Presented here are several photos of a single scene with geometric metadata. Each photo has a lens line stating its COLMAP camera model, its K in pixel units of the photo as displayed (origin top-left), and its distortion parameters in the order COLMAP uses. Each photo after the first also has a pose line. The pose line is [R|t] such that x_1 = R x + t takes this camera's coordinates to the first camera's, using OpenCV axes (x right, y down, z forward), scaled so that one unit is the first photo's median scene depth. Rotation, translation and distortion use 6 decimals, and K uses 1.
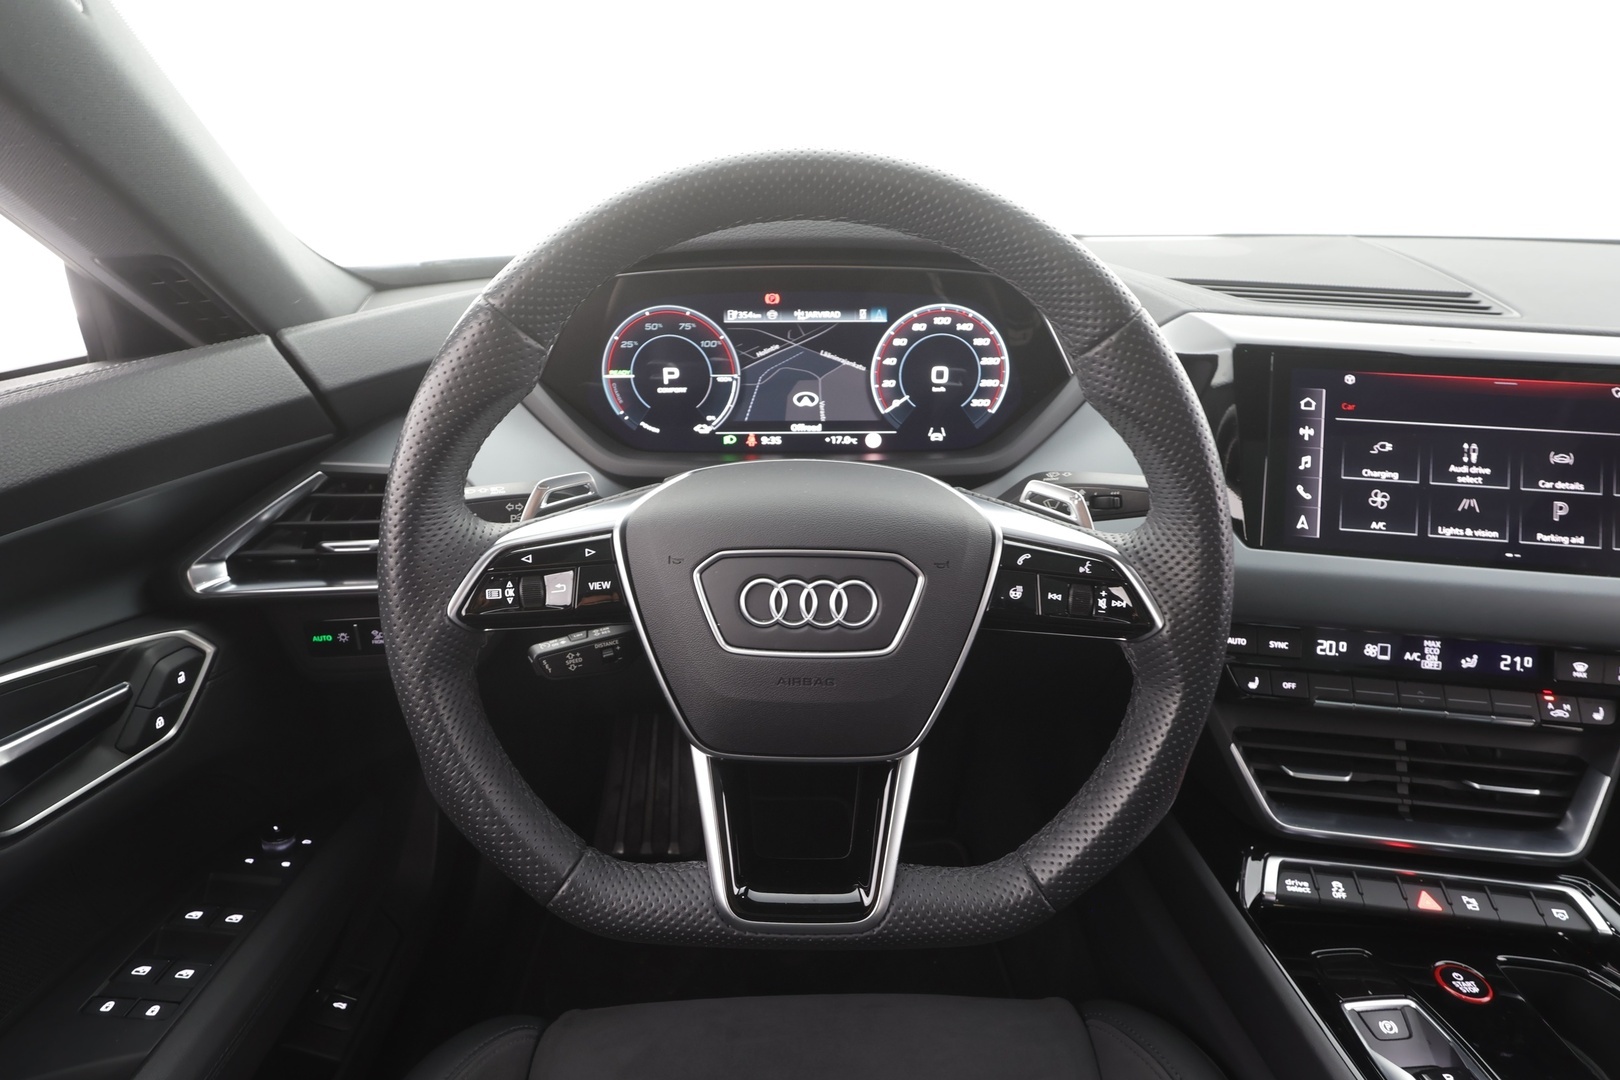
lens RADIAL K [[906.7, 0, 810.4], [0, 906.7, 530.0], [0, 0, 1]] dist [0.008238, -0.003470]
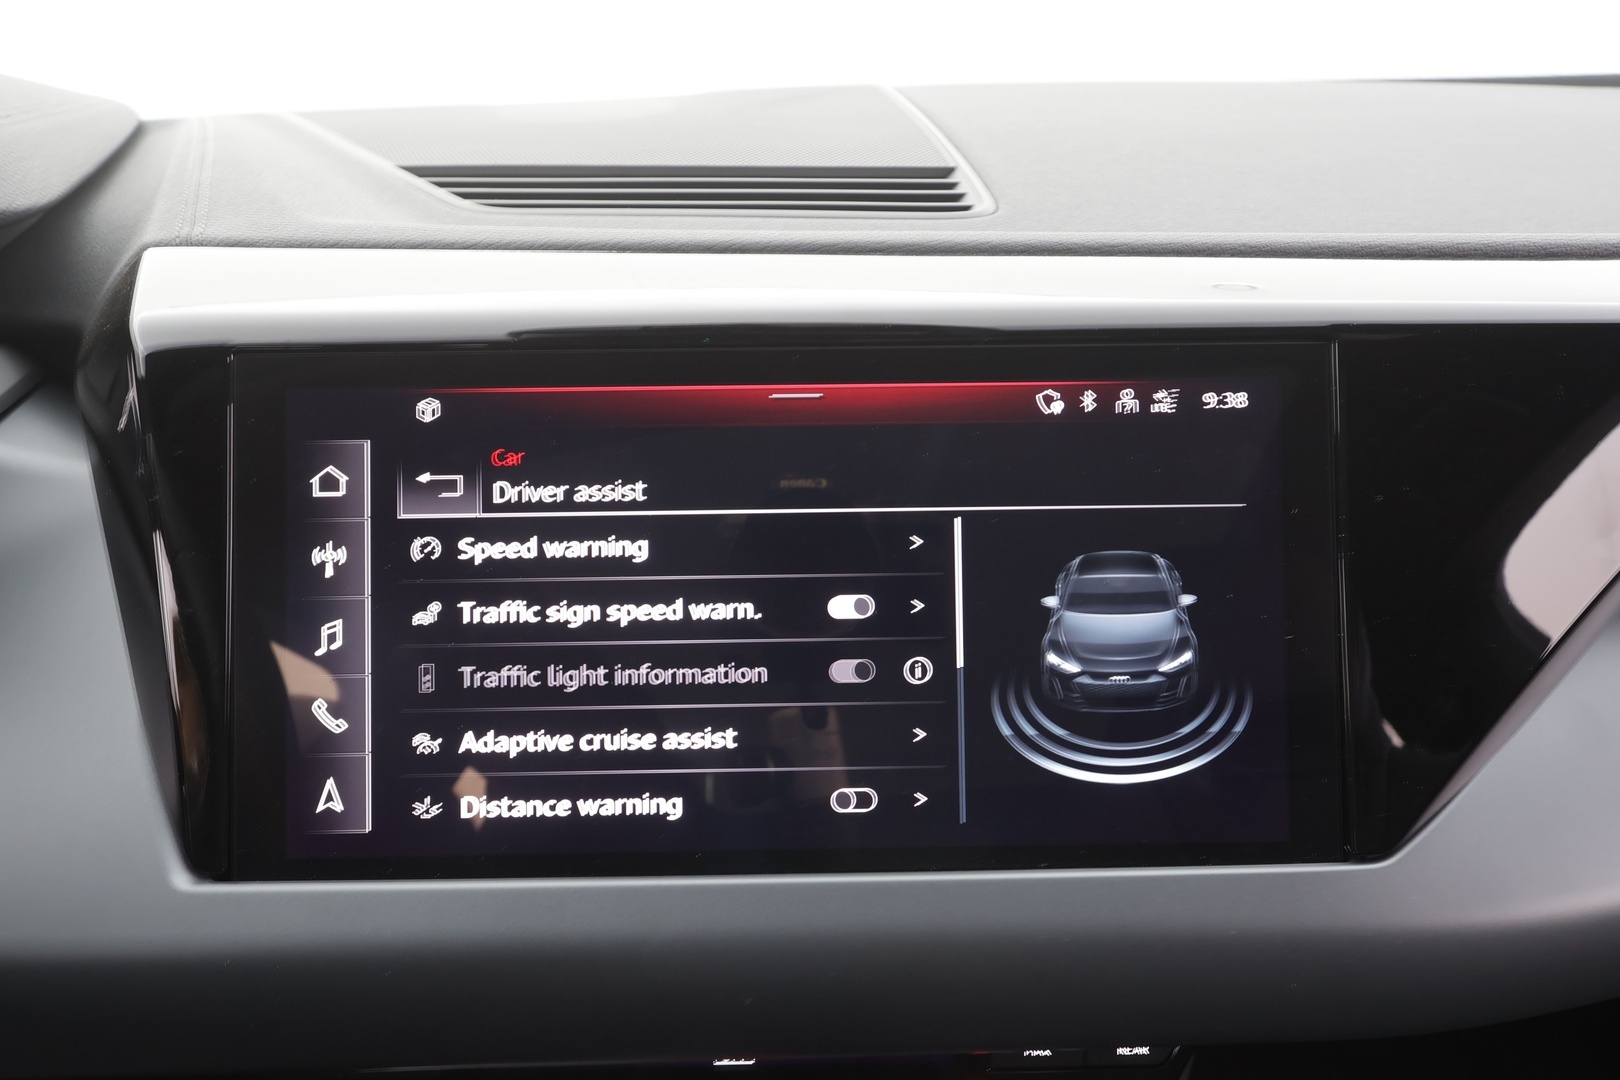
lens RADIAL K [[1028.4, 0, 811.8], [0, 1028.4, 541.3], [0, 0, 1]] dist [0.001017, -0.000038]
pose [[0.984637, -0.099502, 0.143493, 0.685096], [0.090152, 0.993446, 0.070264, -0.126440], [-0.149544, -0.056249, 0.987154, 0.541951]]
